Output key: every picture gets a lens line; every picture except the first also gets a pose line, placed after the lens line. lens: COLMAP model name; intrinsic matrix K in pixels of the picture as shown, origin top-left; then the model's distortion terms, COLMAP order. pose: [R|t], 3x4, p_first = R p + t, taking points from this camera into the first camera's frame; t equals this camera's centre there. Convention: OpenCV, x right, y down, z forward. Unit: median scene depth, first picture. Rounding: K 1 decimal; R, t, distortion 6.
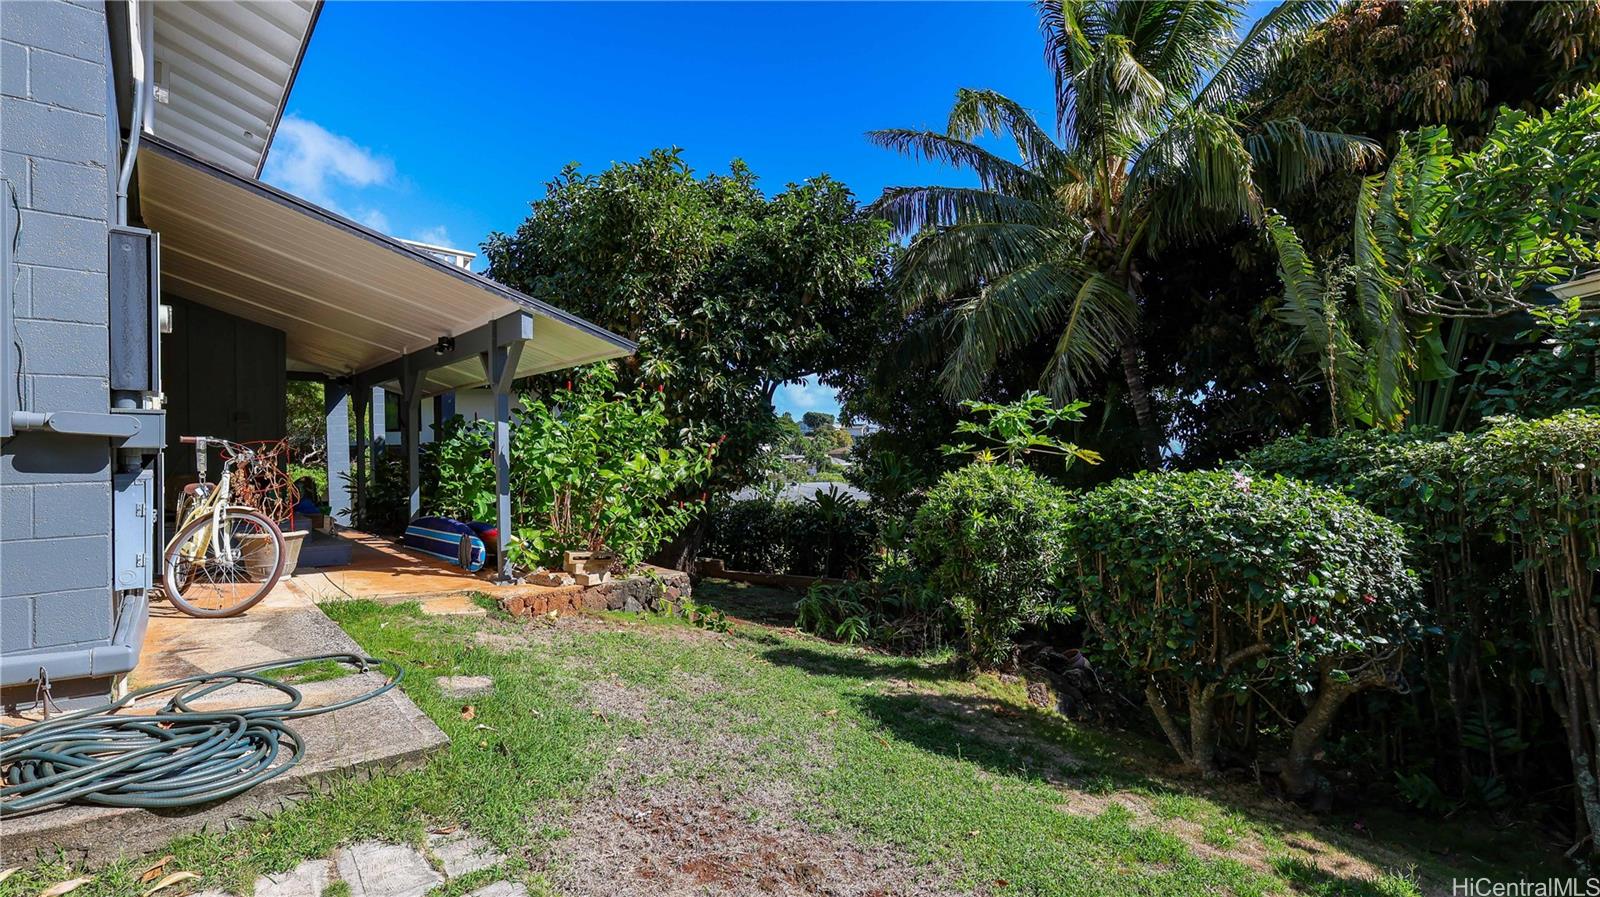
lens RADIAL K [[699.5, 0, 800.8], [0, 699.5, 455.4], [0, 0, 1]] dist [0.001051, -0.000025]
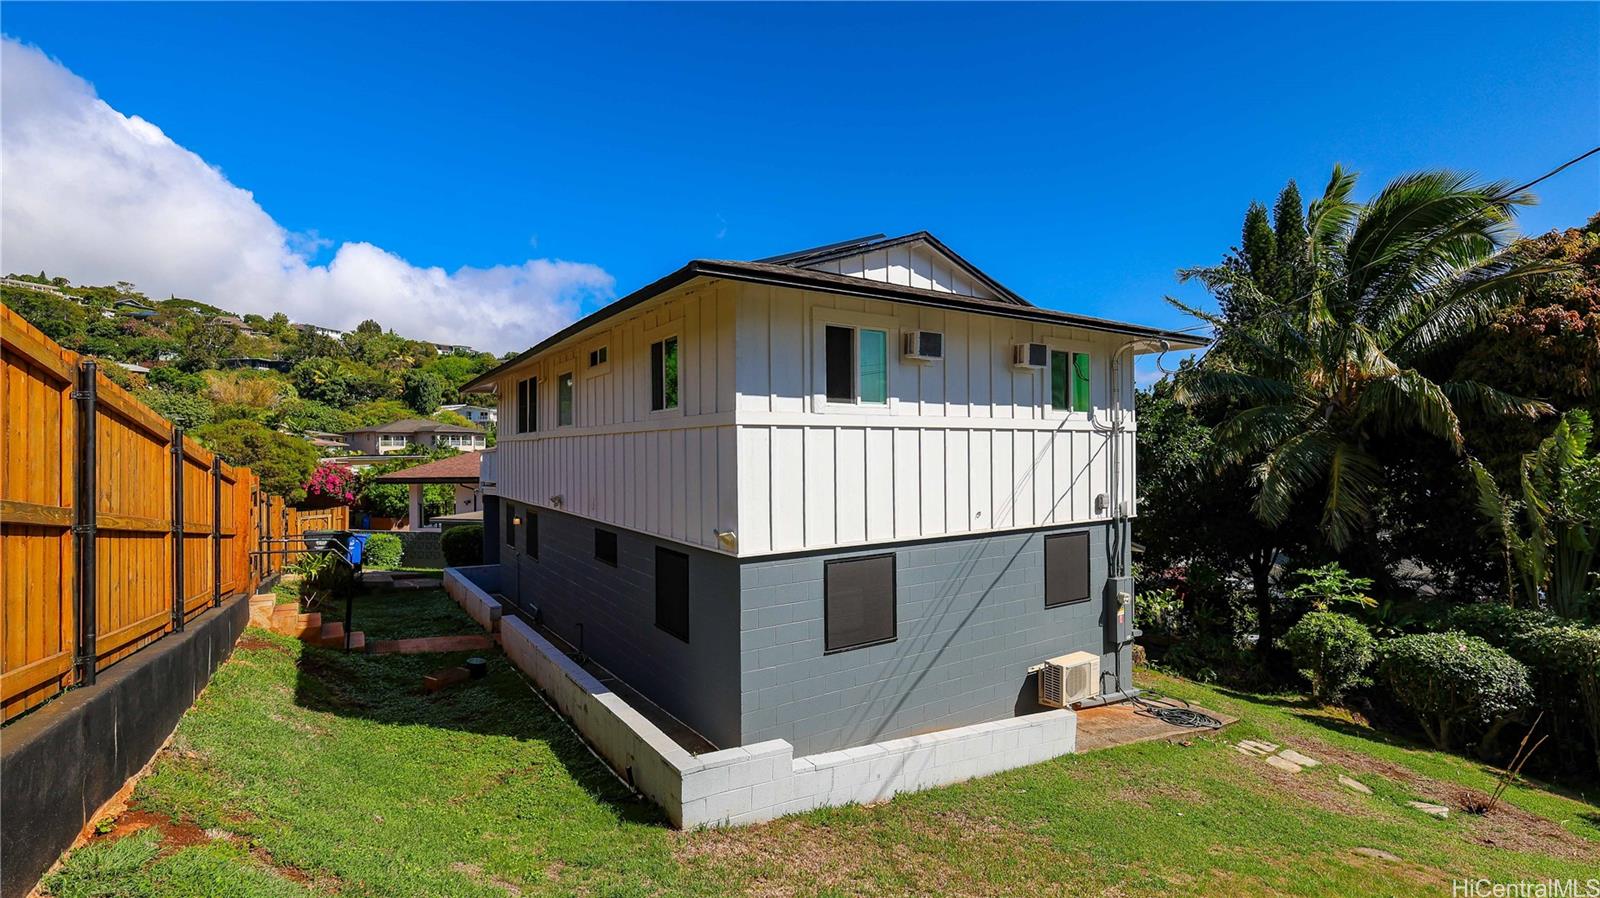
lens RADIAL K [[705.7, 0, 800.0], [0, 705.7, 449.0], [0, 0, 1]] dist [0.000750, 0.000187]
pose [[0.986031, 0.002124, -0.166549, -1.399585], [-0.004448, 0.999898, -0.013580, -0.648766], [0.166503, 0.014131, 0.985940, -2.072605]]
